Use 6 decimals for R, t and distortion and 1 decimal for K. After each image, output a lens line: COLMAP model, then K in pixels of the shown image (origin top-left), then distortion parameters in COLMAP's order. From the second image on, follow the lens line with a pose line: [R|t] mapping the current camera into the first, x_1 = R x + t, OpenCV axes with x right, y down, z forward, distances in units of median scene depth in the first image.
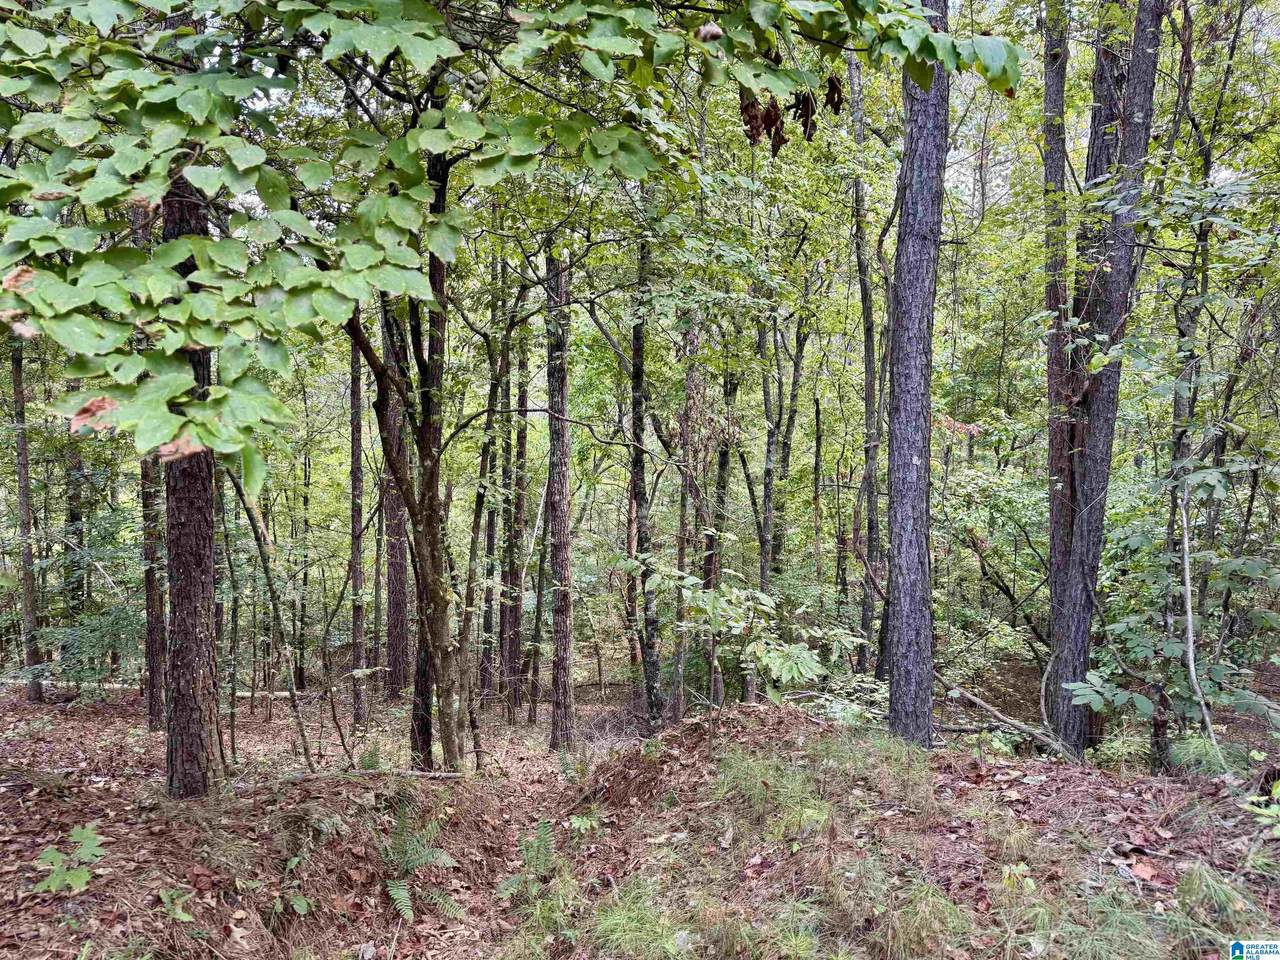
lens RADIAL K [[887.7, 0, 638.5], [0, 887.7, 480.0], [0, 0, 1]] dist [0.007817, 0.001740]
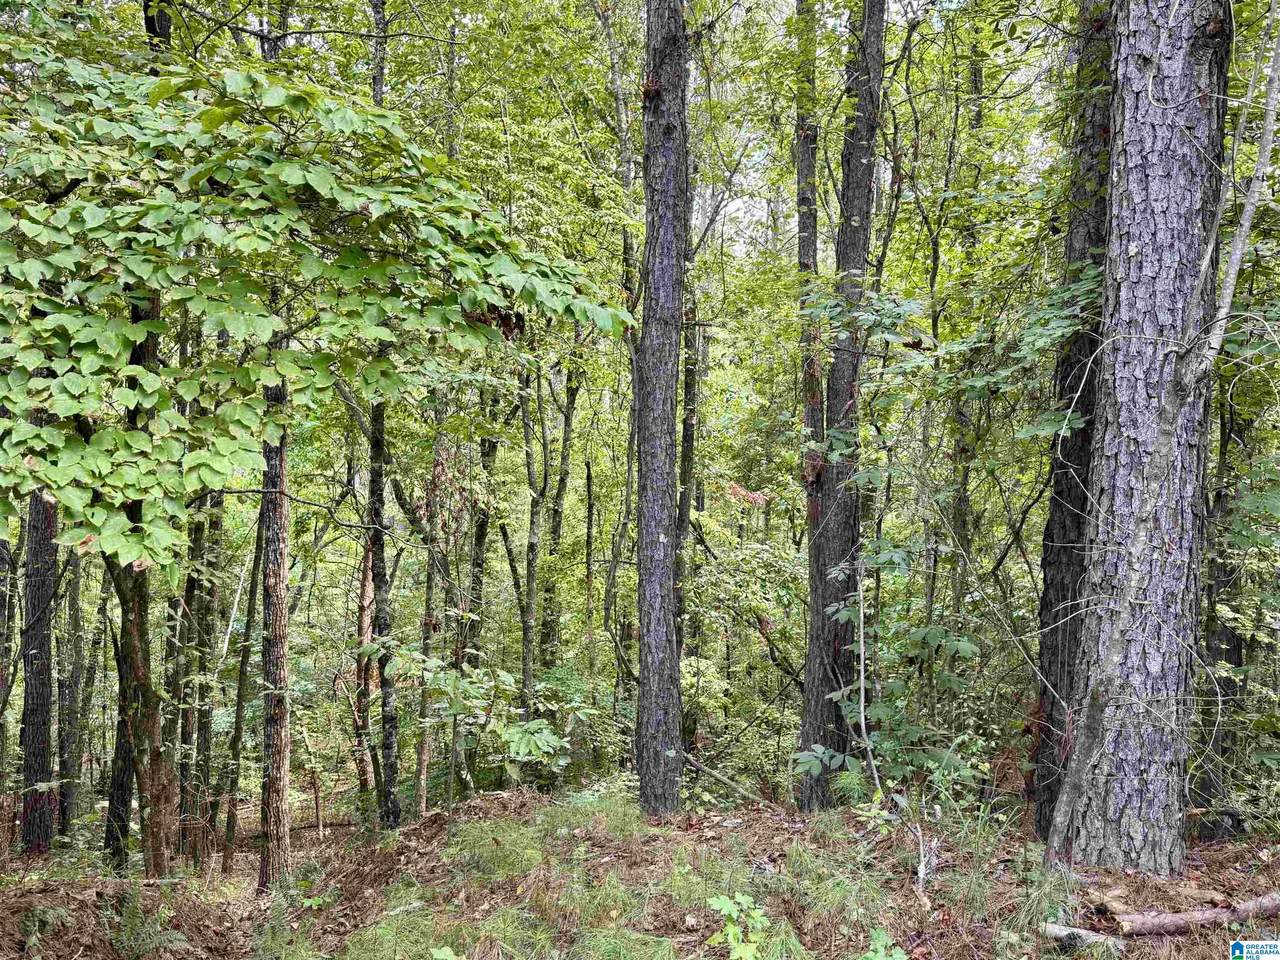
lens RADIAL K [[1146.4, 0, 642.7], [0, 1146.4, 472.4], [0, 0, 1]] dist [0.105104, -0.020899]
pose [[0.973645, 0.008622, 0.227905, -0.002718], [0.007399, 0.997565, -0.069349, -0.002732], [-0.227948, 0.069207, 0.971211, -0.106284]]
